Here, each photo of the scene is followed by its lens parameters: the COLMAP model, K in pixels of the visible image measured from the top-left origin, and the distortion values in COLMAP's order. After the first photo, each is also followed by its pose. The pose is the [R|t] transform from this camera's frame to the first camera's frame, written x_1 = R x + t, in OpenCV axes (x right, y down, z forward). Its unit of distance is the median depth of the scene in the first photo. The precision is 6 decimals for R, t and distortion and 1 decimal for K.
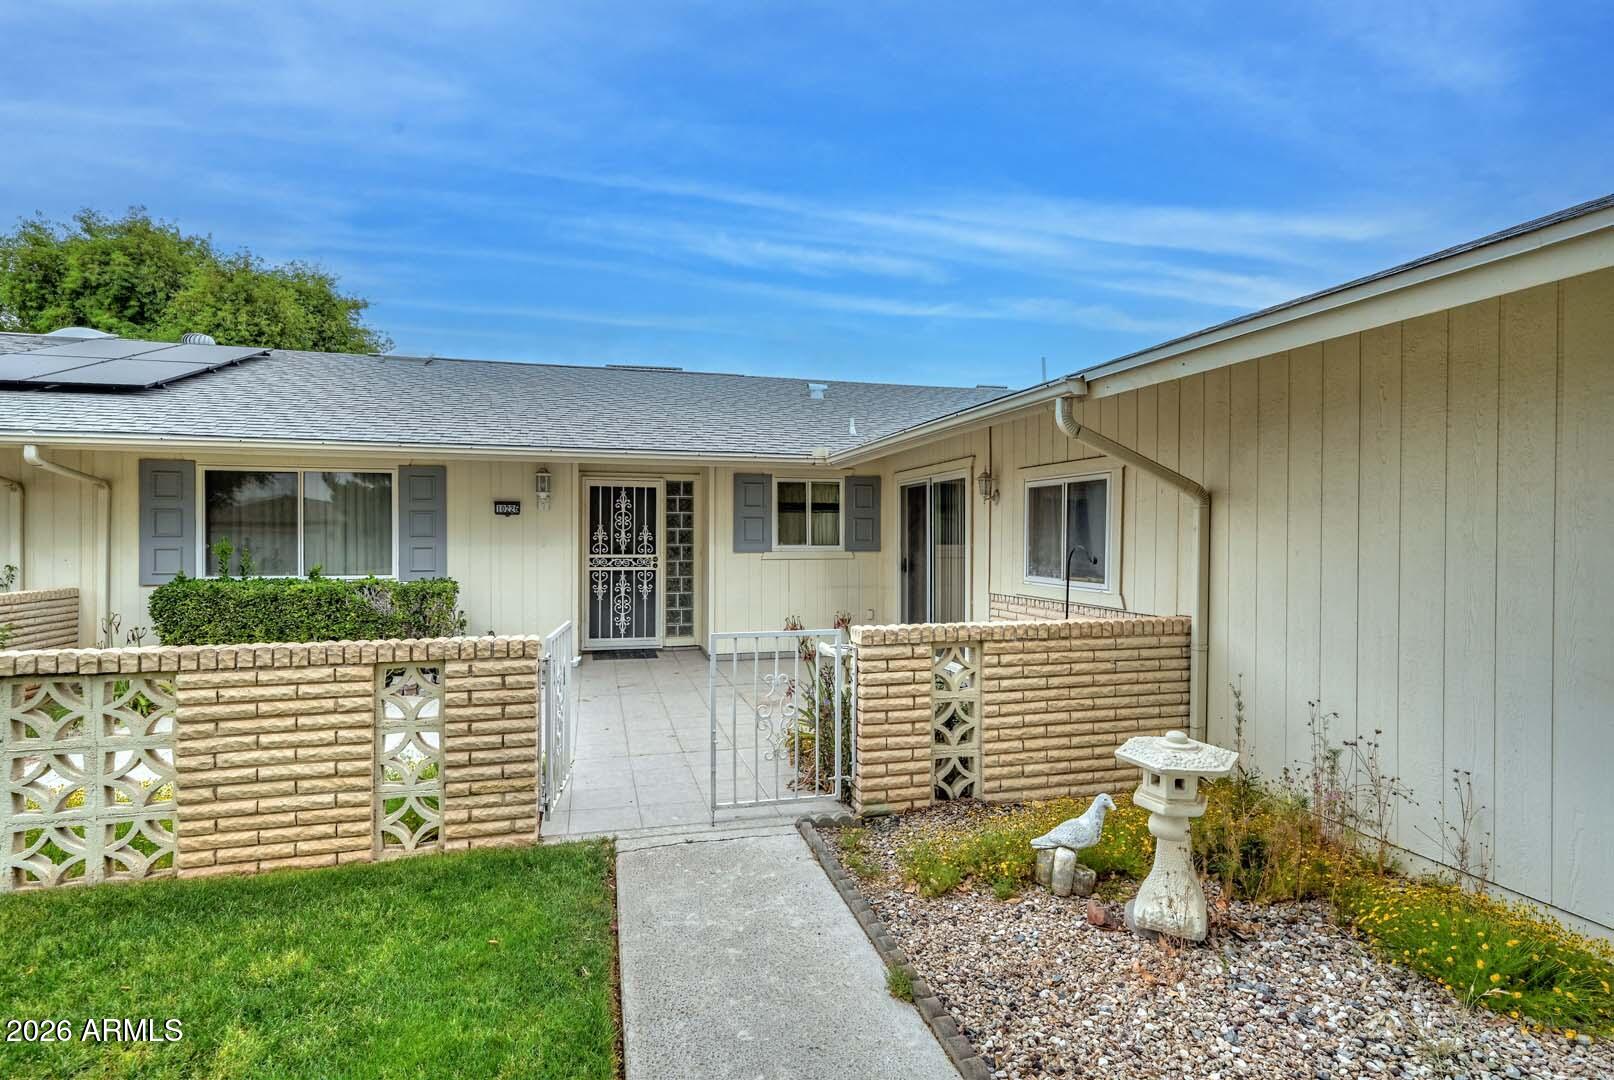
lens RADIAL K [[857.2, 0, 773.3], [0, 857.2, 540.5], [0, 0, 1]] dist [0.010763, 0.000275]
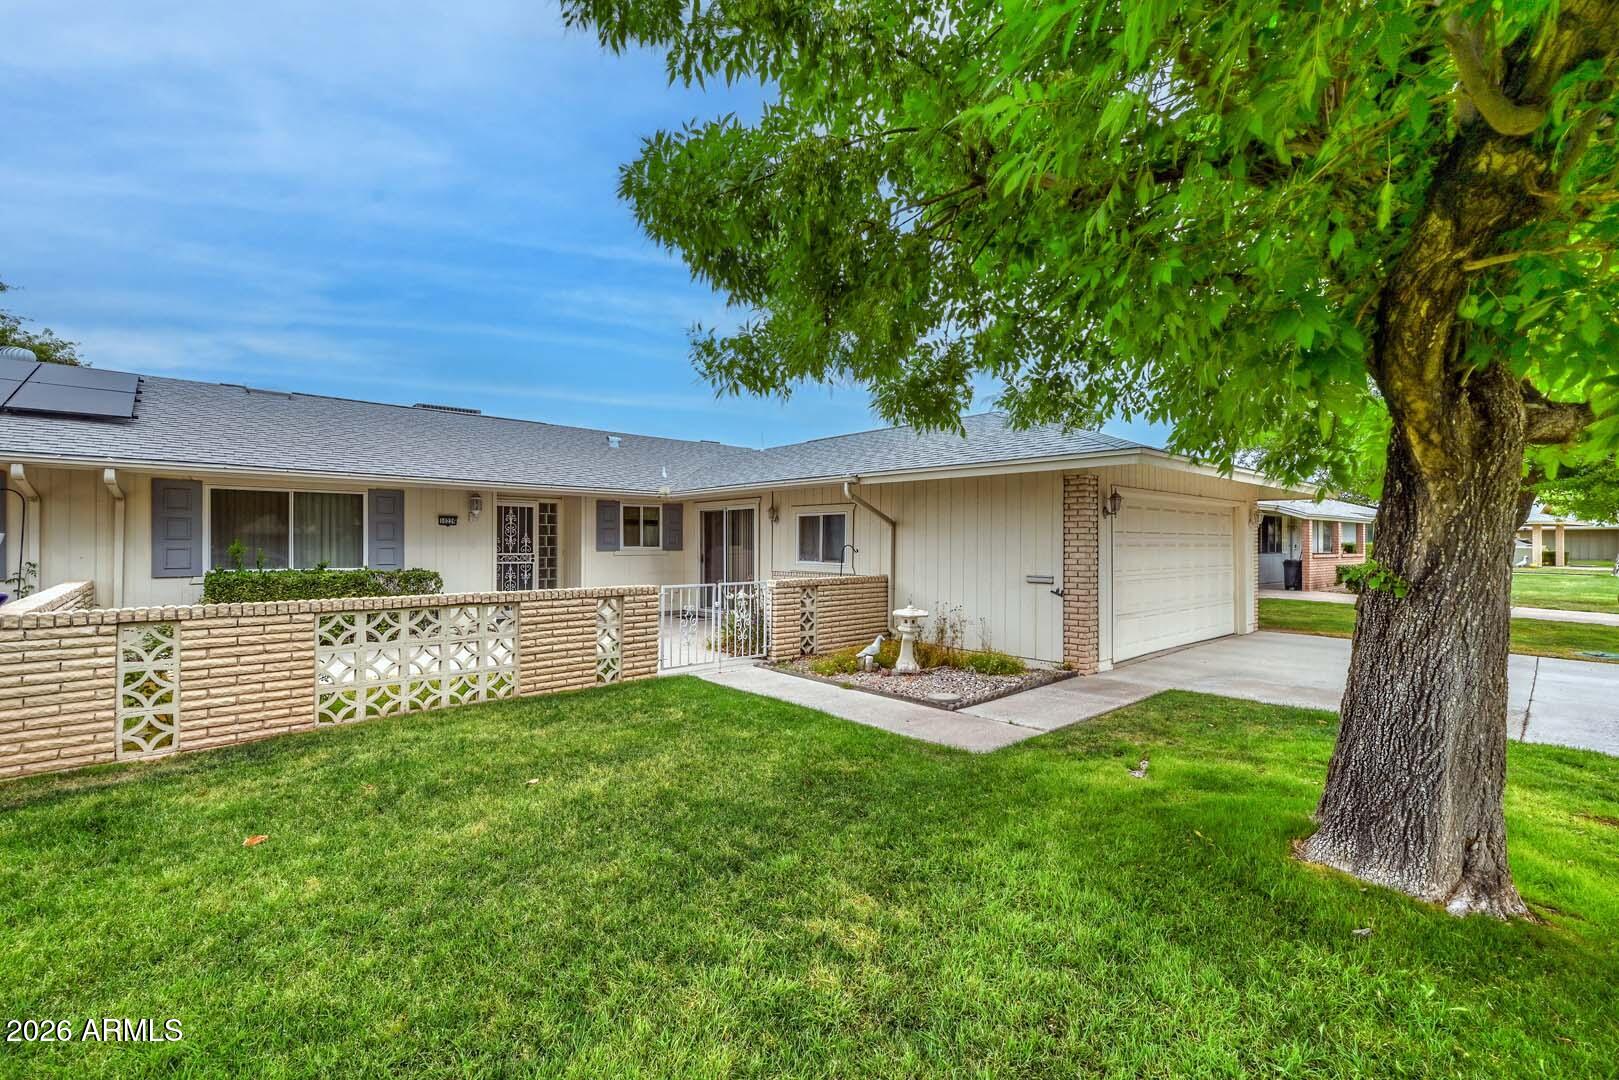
lens RADIAL K [[691.6, 0, 804.7], [0, 691.6, 539.3], [0, 0, 1]] dist [0.003672, -0.000028]
pose [[0.892356, 0.003831, 0.451317, -0.419834], [0.000247, 0.999960, -0.008976, 0.005798], [-0.451333, 0.008122, 0.892319, -0.436136]]
